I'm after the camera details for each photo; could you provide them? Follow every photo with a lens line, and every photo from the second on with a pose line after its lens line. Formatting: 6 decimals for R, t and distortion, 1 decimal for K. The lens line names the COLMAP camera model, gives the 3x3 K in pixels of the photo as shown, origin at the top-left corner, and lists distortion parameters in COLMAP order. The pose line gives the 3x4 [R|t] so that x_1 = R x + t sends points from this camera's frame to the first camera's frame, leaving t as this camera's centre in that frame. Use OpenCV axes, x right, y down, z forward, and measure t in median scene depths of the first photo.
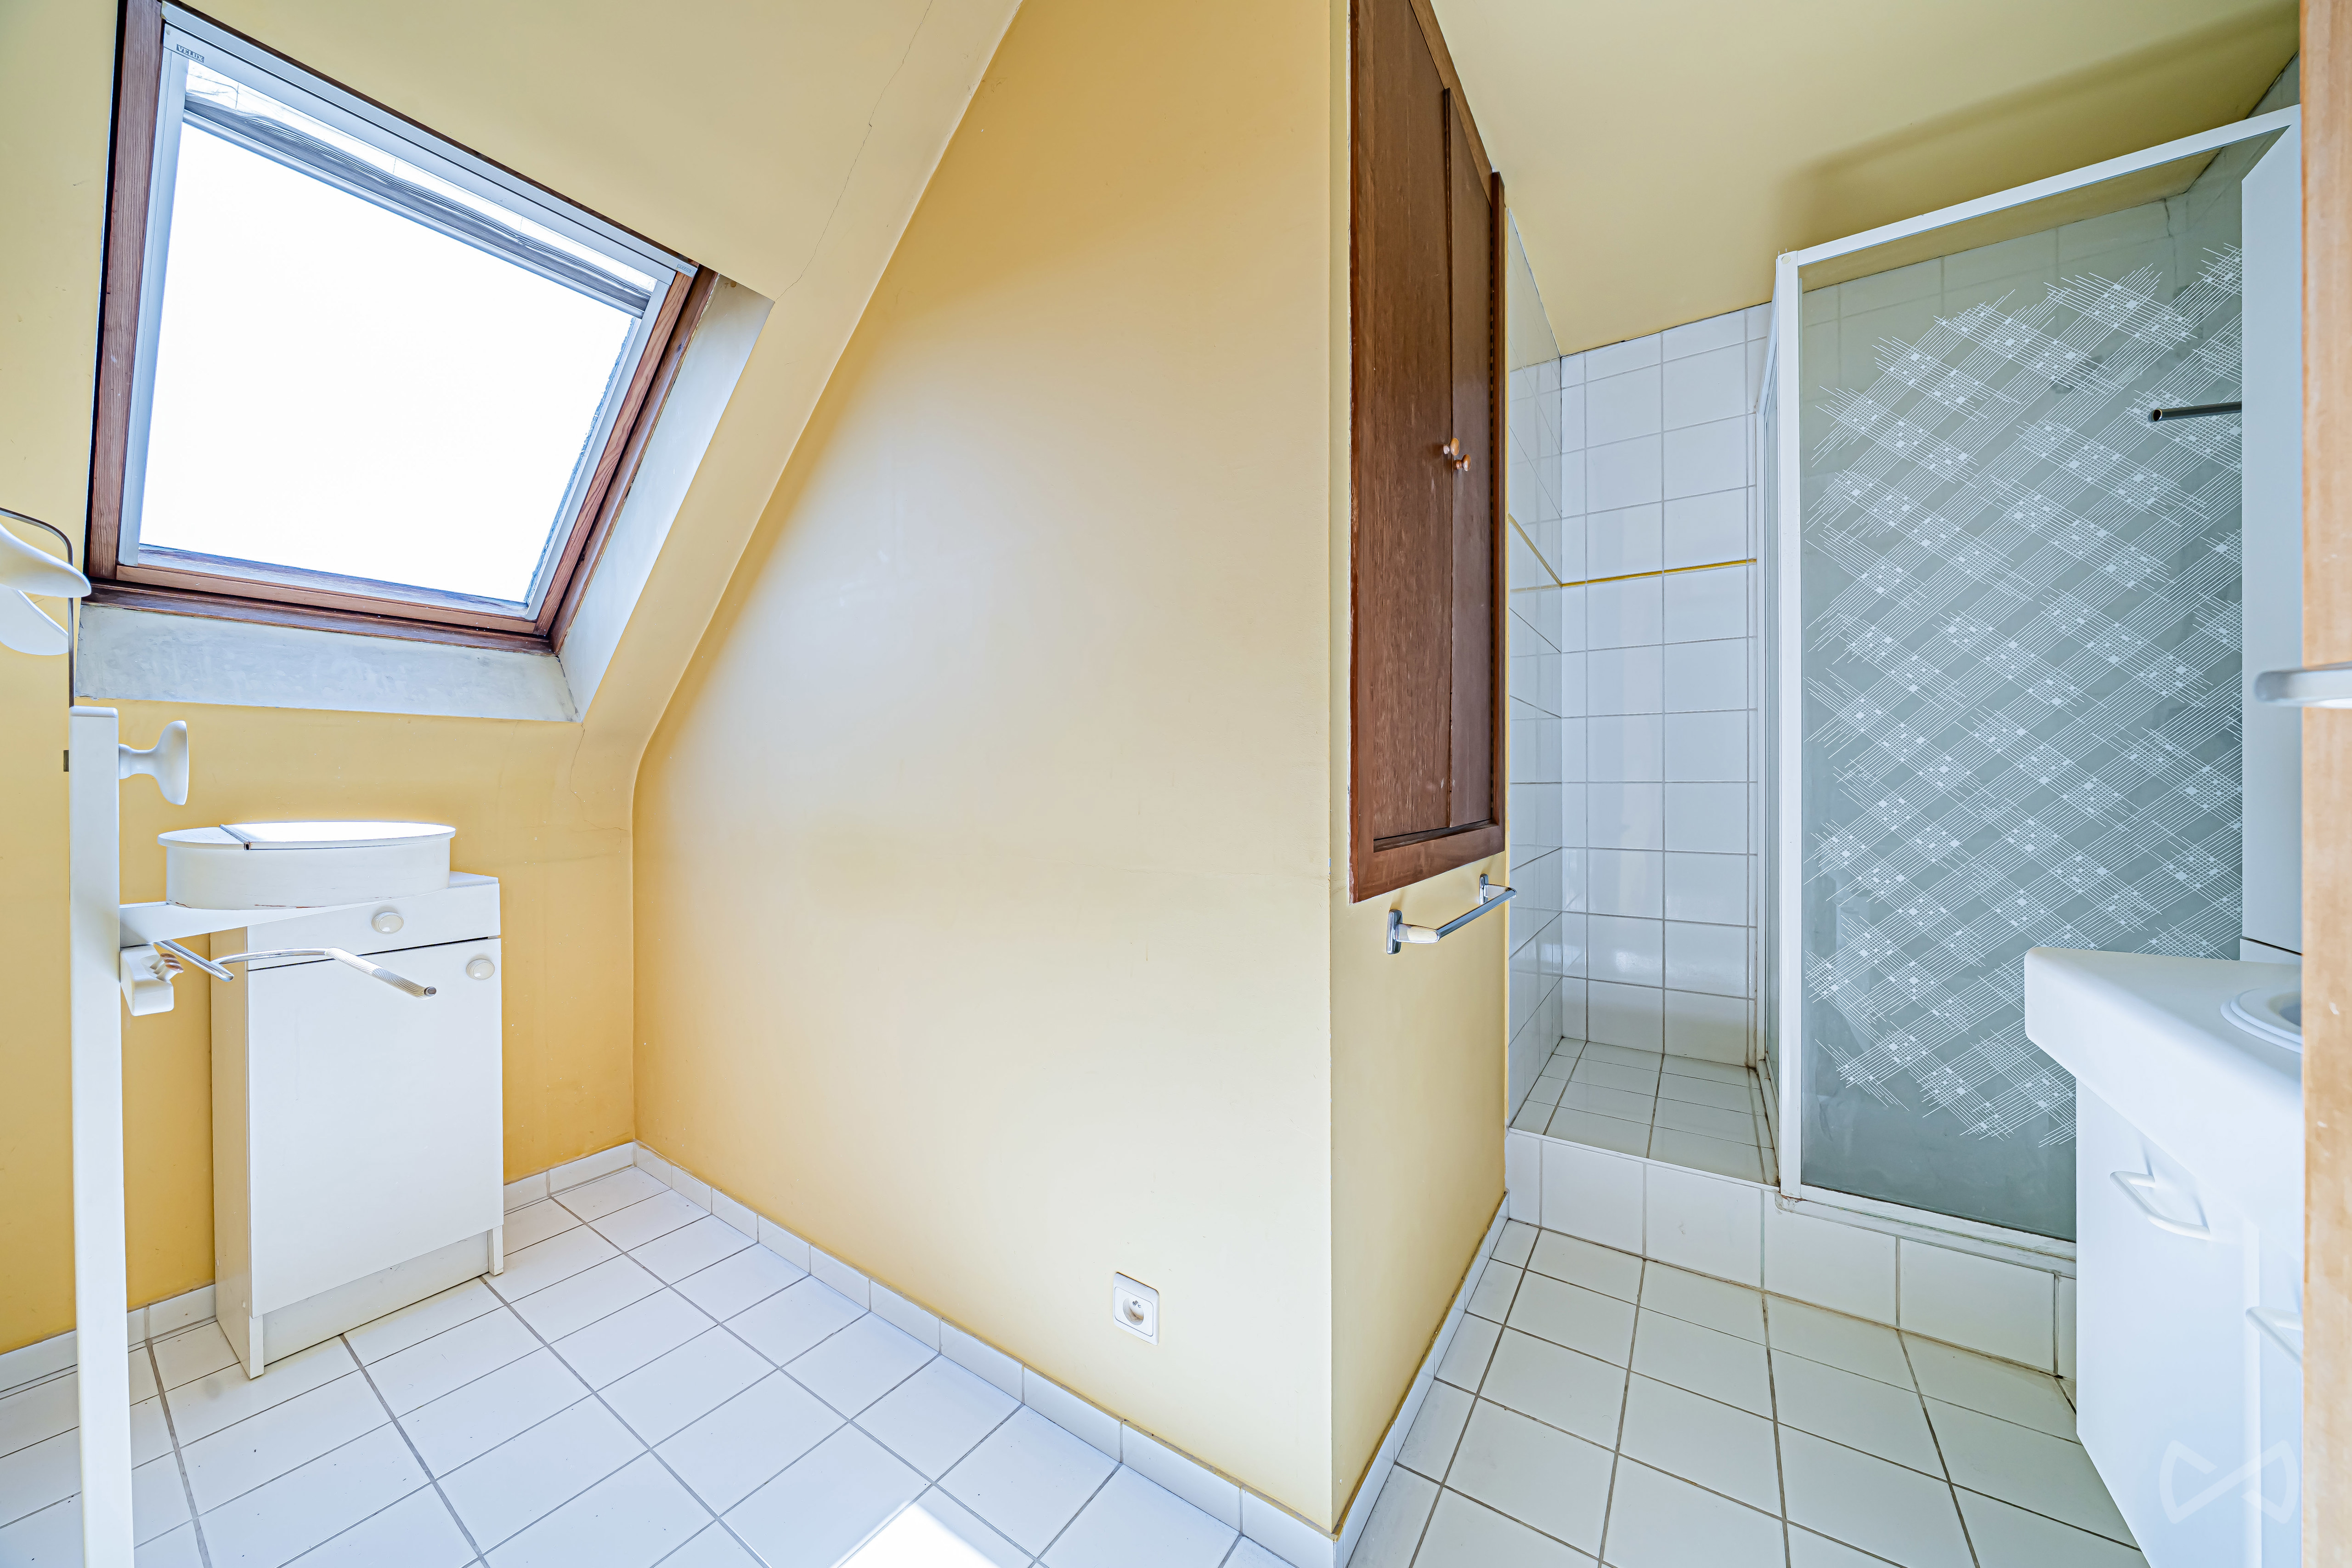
lens RADIAL K [[806.6, 0, 1169.7], [0, 806.6, 784.0], [0, 0, 1]] dist [-0.006149, 0.000217]
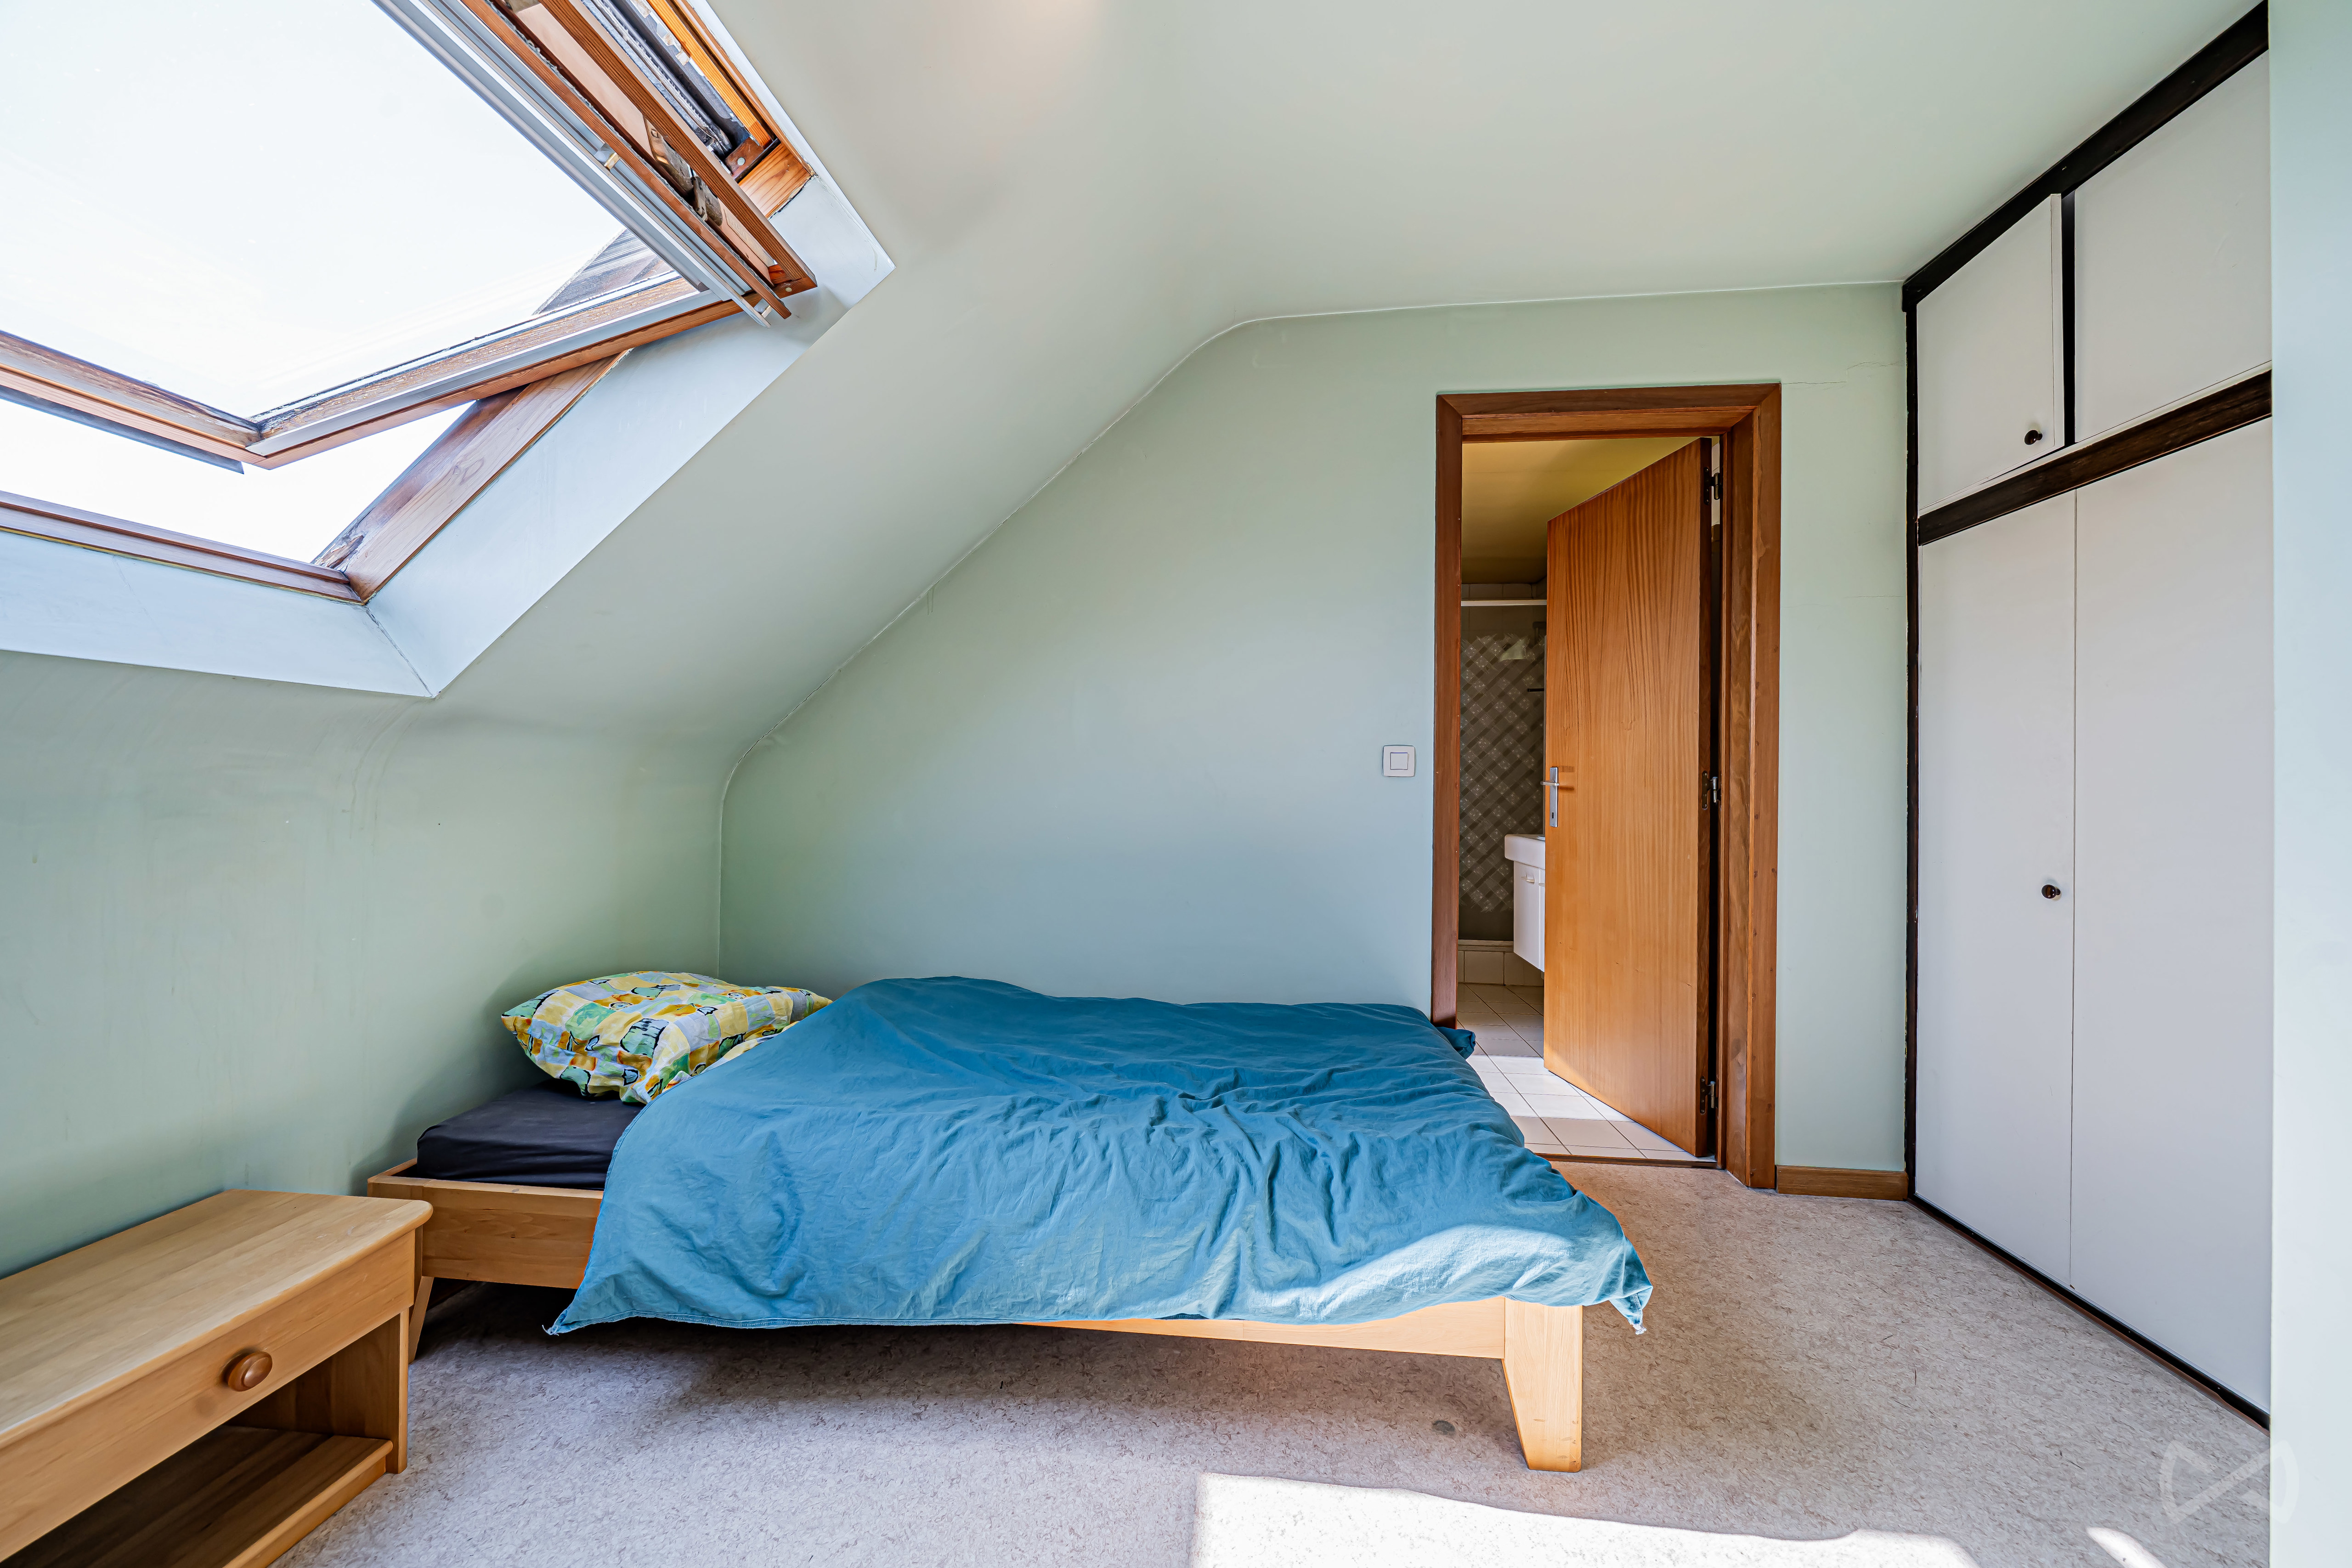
lens RADIAL K [[806.6, 0, 1181.2], [0, 806.6, 794.6], [0, 0, 1]] dist [-0.006149, 0.000217]
pose [[0.882385, 0.010851, 0.470403, -1.369401], [-0.009587, 0.999941, -0.005083, 0.026768], [-0.470431, -0.000024, 0.882437, -1.087390]]
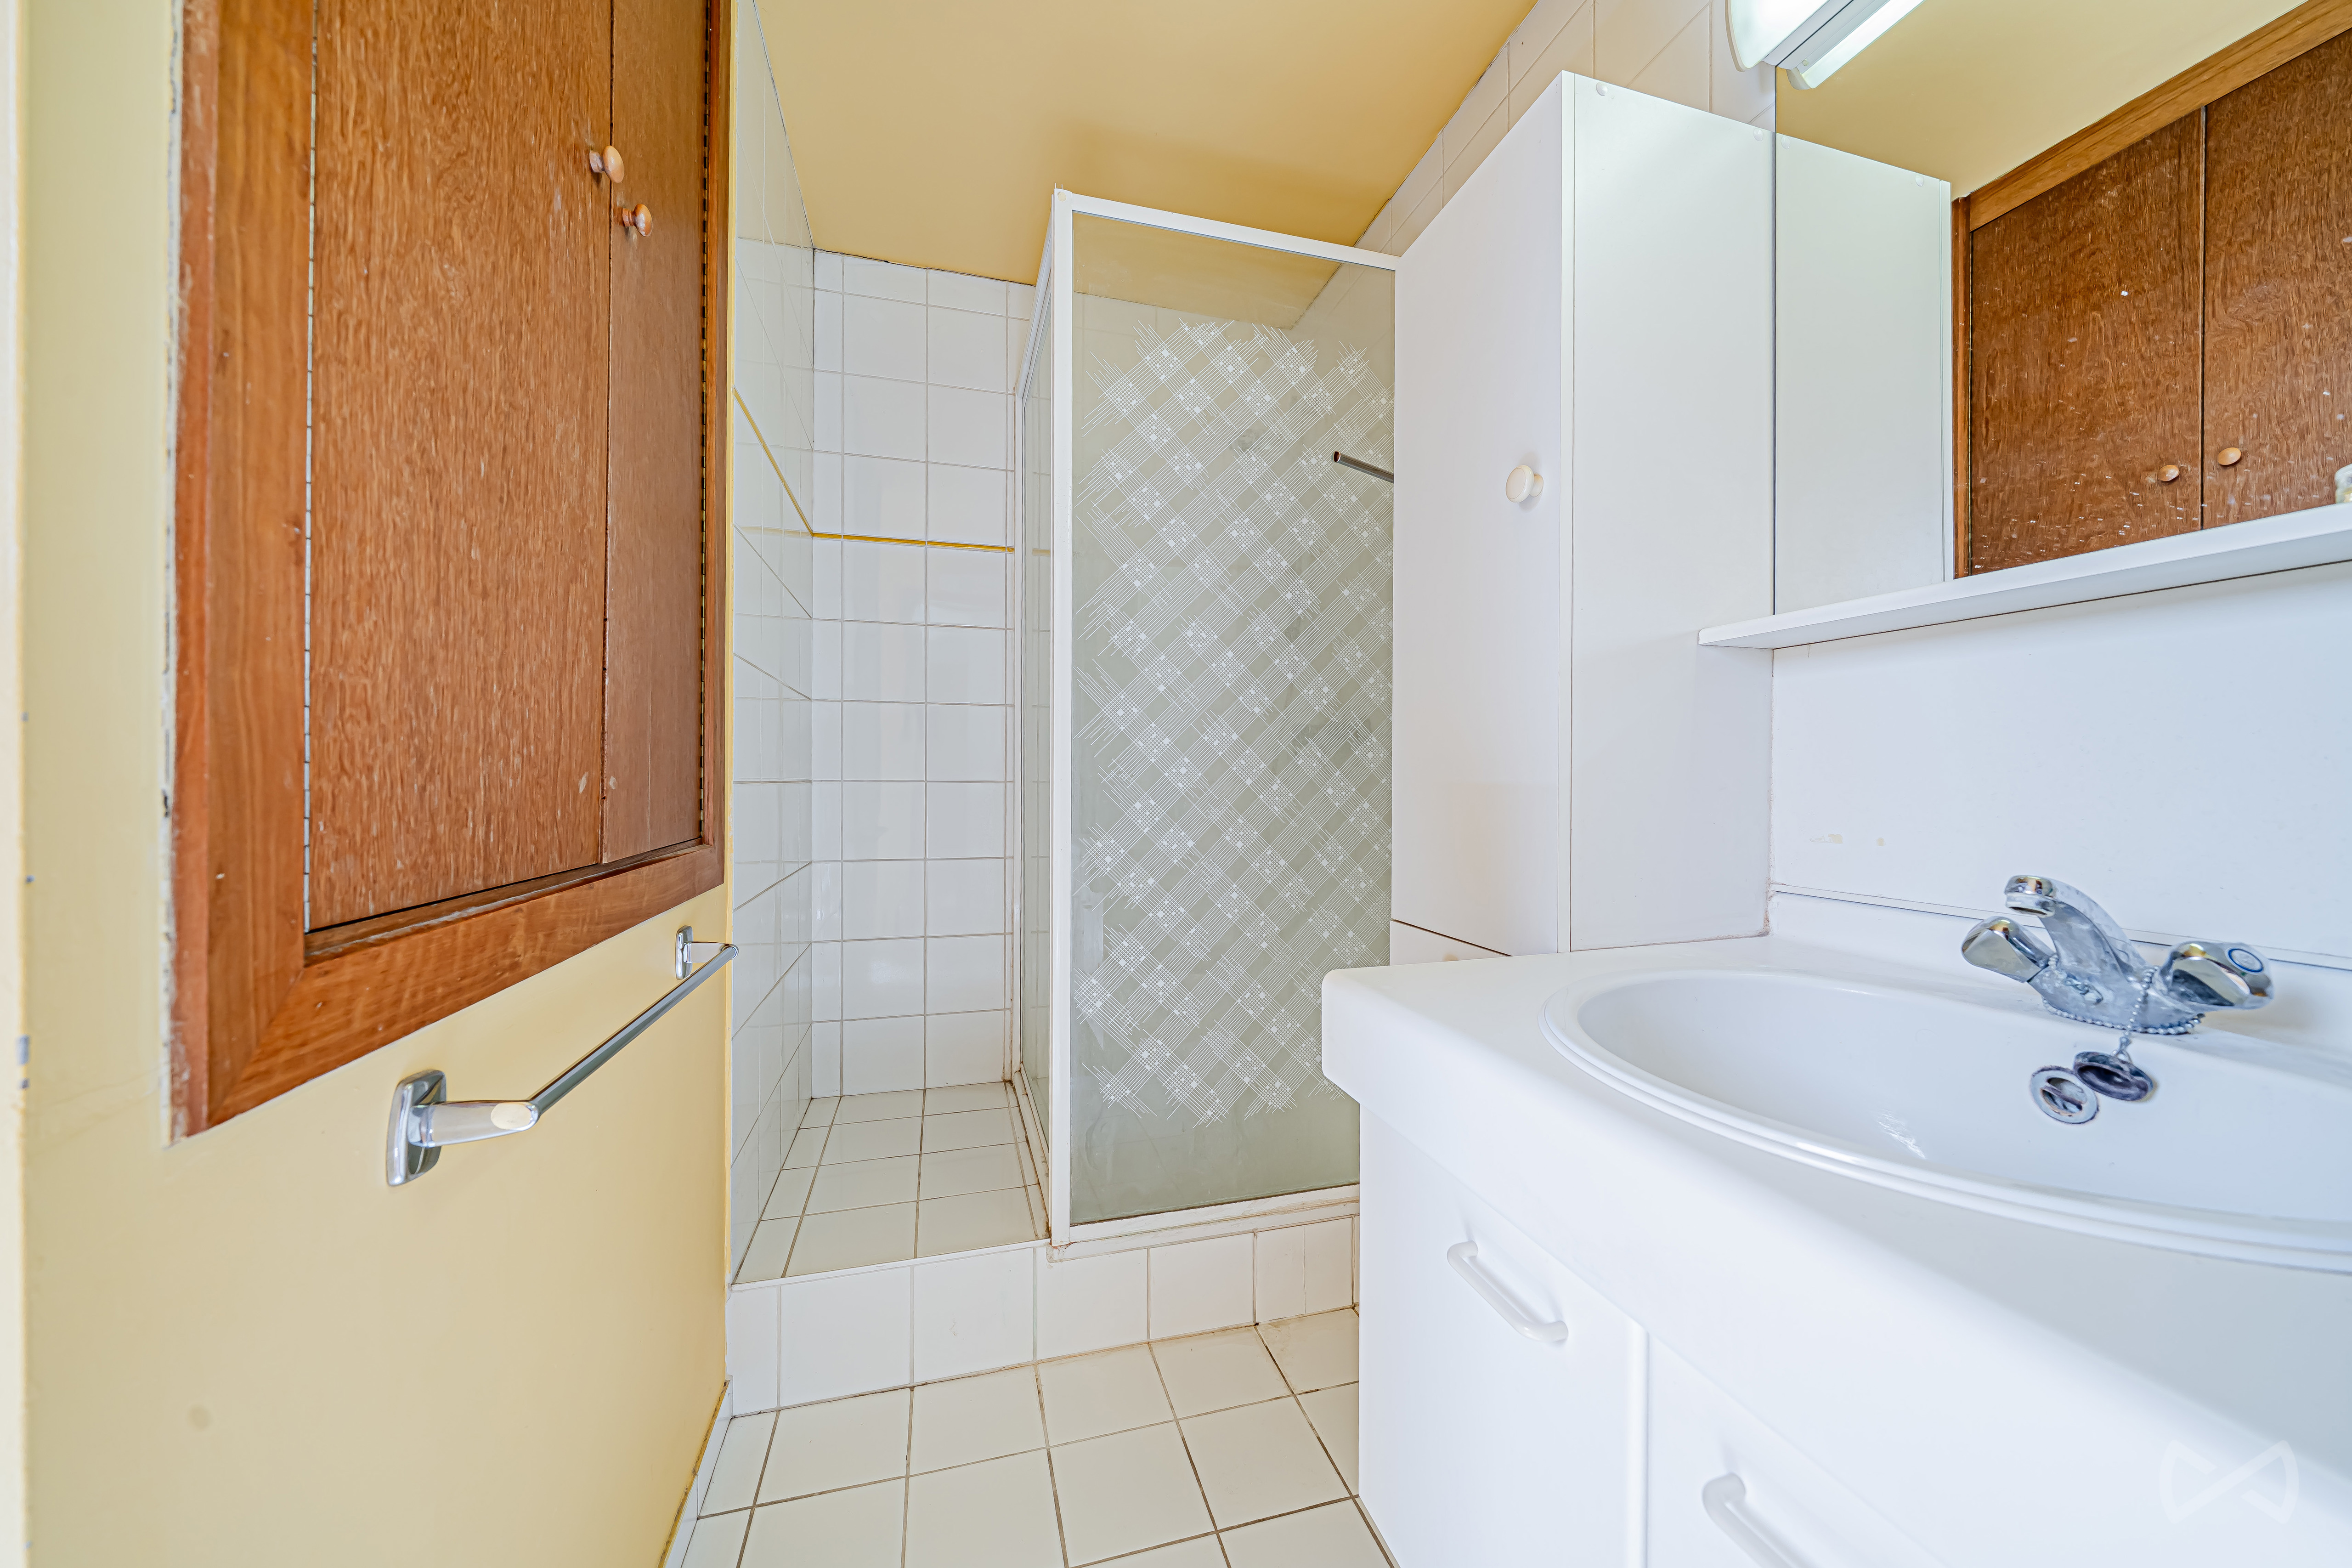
lens RADIAL K [[806.6, 0, 1177.7], [0, 806.6, 782.3], [0, 0, 1]] dist [-0.006149, 0.000217]
pose [[0.641762, 0.002935, 0.766898, 0.176722], [-0.004065, 0.999992, -0.000425, -0.002854], [-0.766893, -0.002844, 0.641769, 0.344077]]
